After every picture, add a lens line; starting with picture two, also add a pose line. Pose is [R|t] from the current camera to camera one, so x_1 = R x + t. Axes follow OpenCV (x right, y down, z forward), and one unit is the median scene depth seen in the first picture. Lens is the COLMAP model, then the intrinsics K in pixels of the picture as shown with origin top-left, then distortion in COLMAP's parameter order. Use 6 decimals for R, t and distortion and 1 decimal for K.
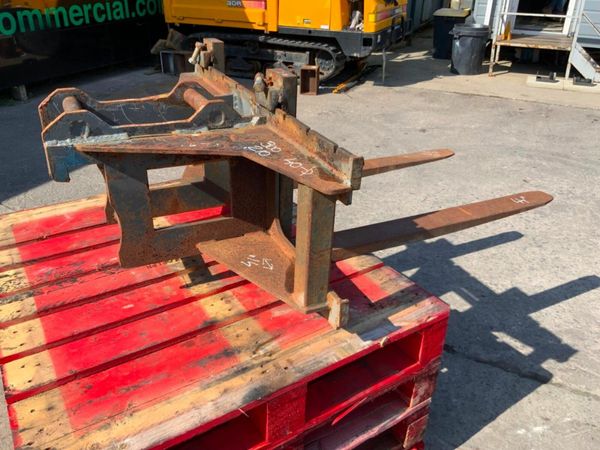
lens RADIAL K [[501.9, 0, 299.9], [0, 501.9, 226.3], [0, 0, 1]] dist [0.061415, -0.118405]
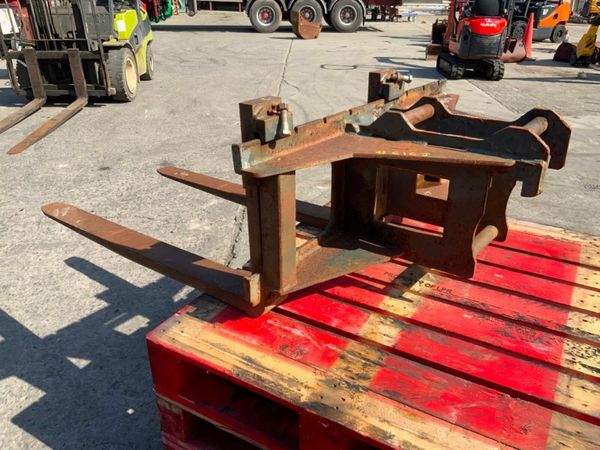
lens RADIAL K [[501.9, 0, 302.2], [0, 501.9, 229.8], [0, 0, 1]] dist [0.061415, -0.118405]
pose [[-0.457080, -0.400601, 0.794101, -0.587068], [0.406935, 0.699706, 0.587211, -0.453671], [-0.790874, 0.591550, -0.156803, 0.854666]]
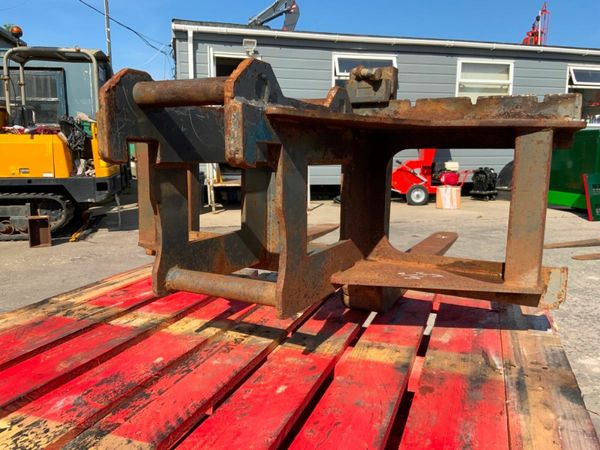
lens RADIAL K [[501.9, 0, 301.0], [0, 501.9, 227.1], [0, 0, 1]] dist [0.061415, -0.118405]
pose [[0.794657, -0.107593, 0.597448, -0.388909], [0.291691, 0.930786, -0.220349, 0.067232], [-0.532389, 0.349372, 0.771039, 0.250629]]
